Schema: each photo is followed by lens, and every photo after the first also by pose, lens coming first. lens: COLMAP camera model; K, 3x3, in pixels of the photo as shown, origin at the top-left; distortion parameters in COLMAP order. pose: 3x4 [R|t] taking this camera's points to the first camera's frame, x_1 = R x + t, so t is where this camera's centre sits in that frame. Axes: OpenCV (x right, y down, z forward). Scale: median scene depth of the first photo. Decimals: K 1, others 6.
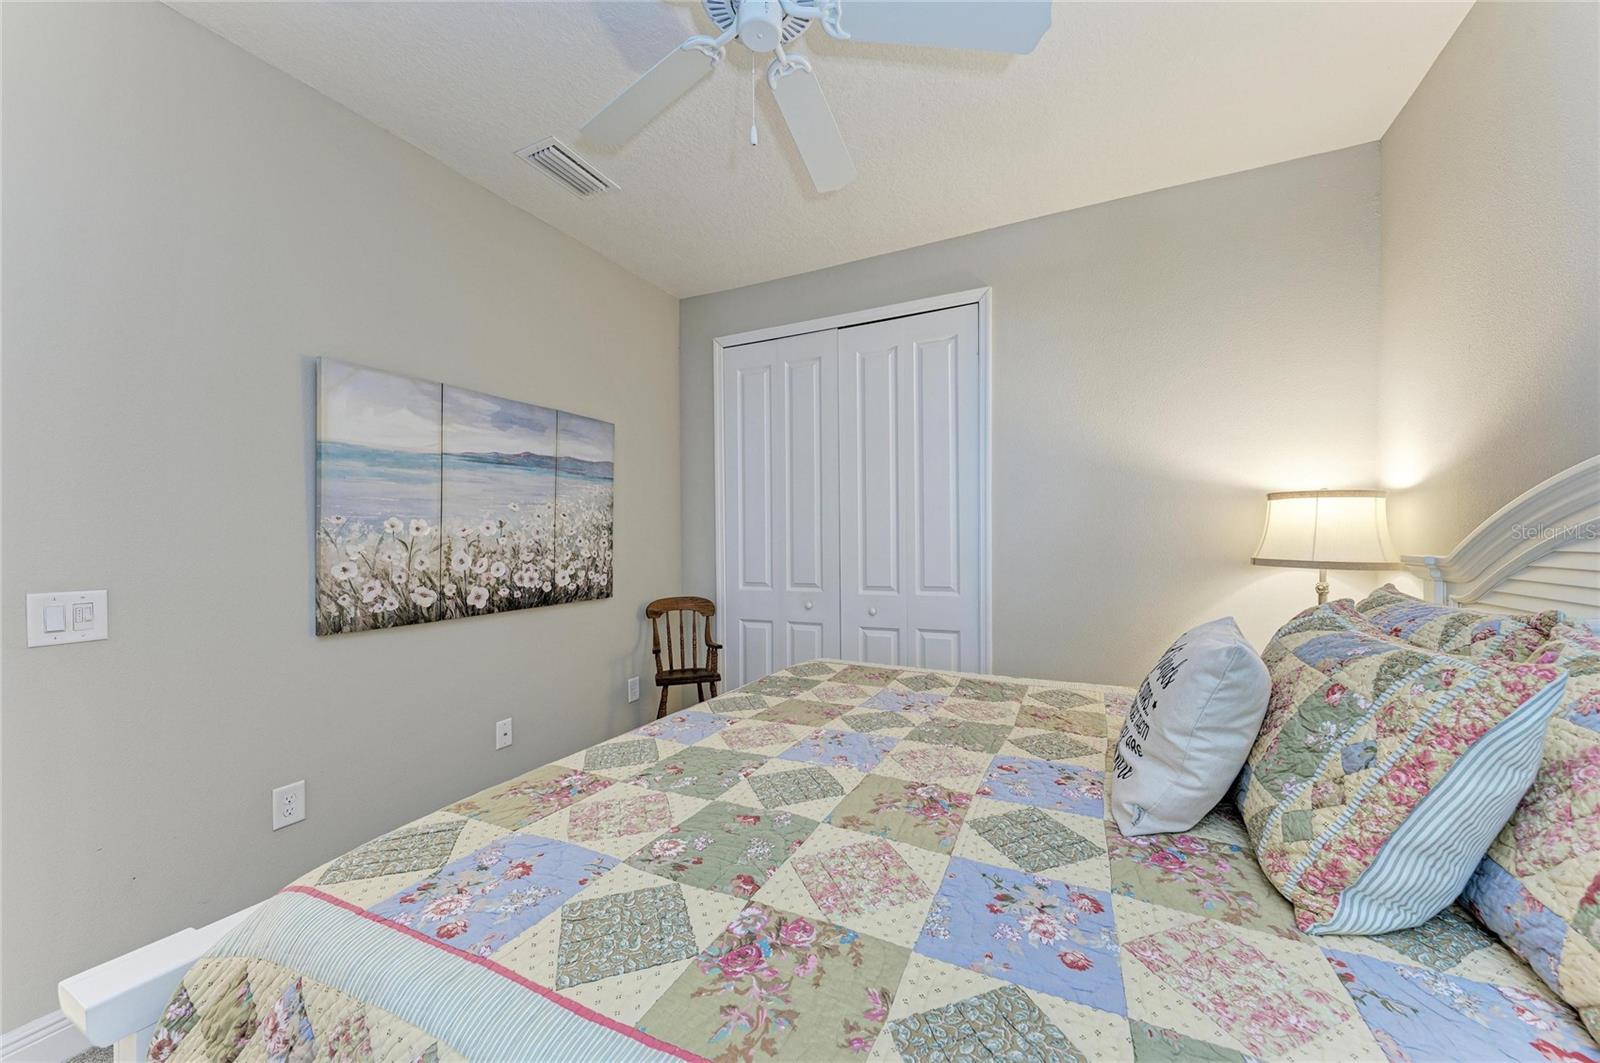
lens RADIAL K [[599.0, 0, 805.2], [0, 599.0, 539.2], [0, 0, 1]] dist [0.015741, -0.000010]
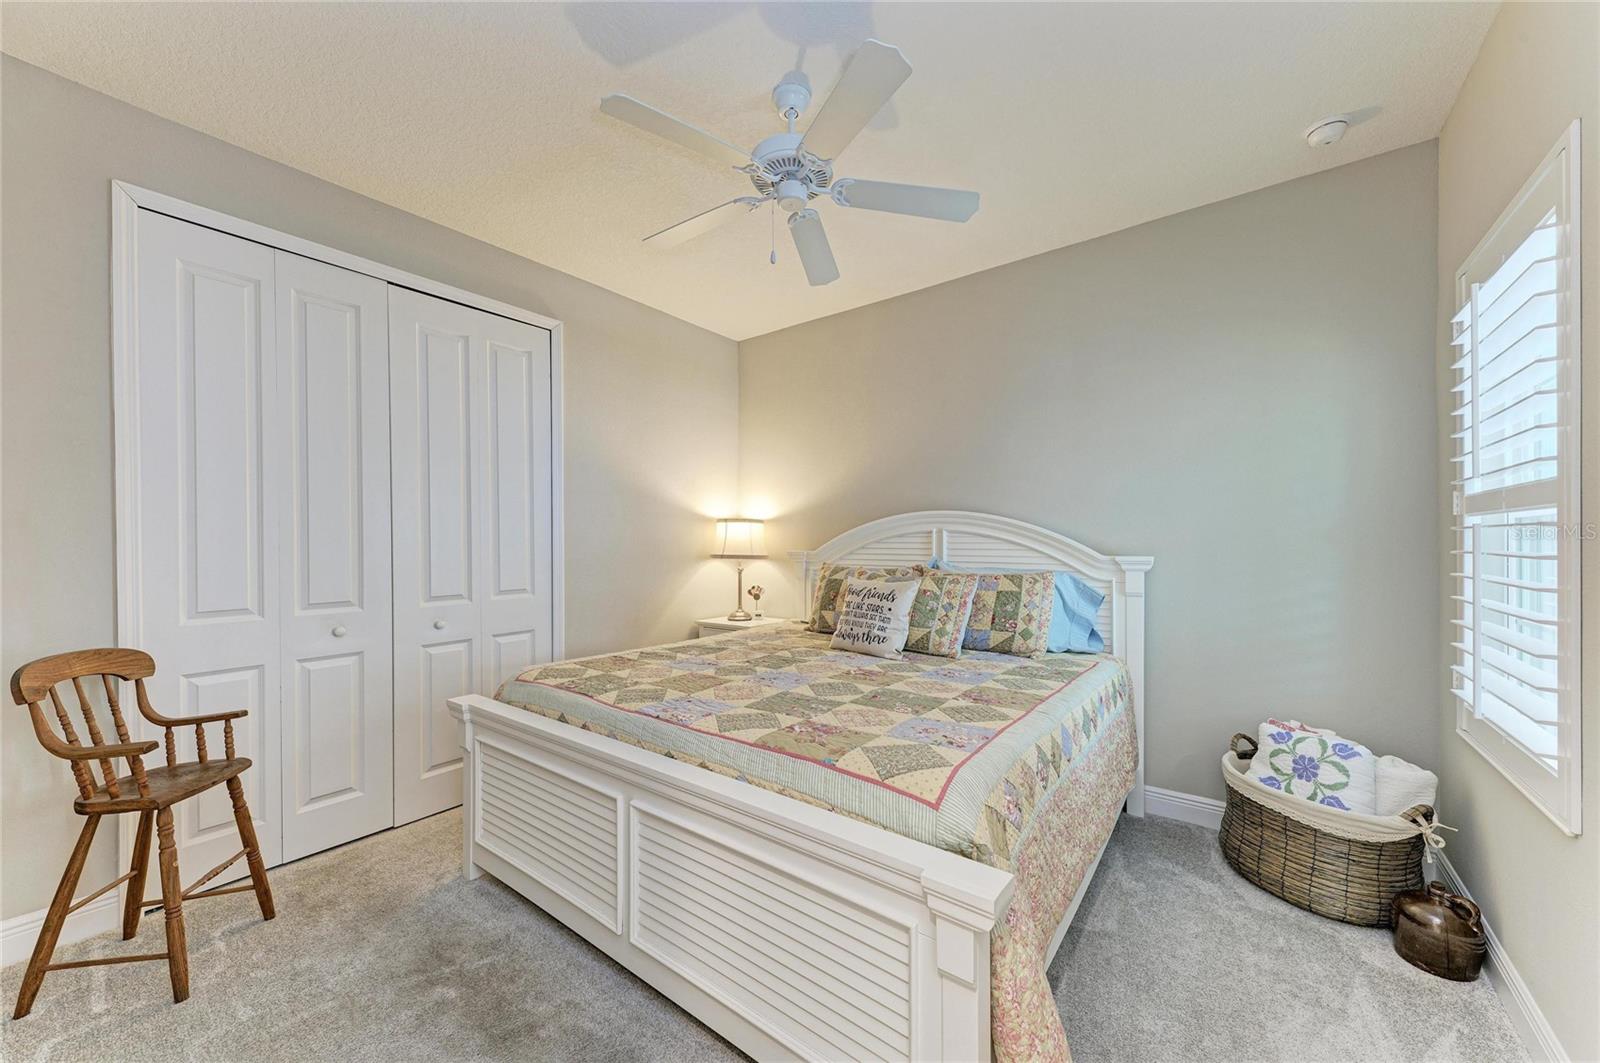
lens RADIAL K [[592.8, 0, 804.4], [0, 592.8, 556.7], [0, 0, 1]] dist [0.016058, 0.000010]
pose [[0.189083, -0.017782, 0.981800, -1.389116], [0.001129, 0.999839, 0.017891, 0.008954], [-0.981960, -0.002274, 0.189073, 0.646477]]
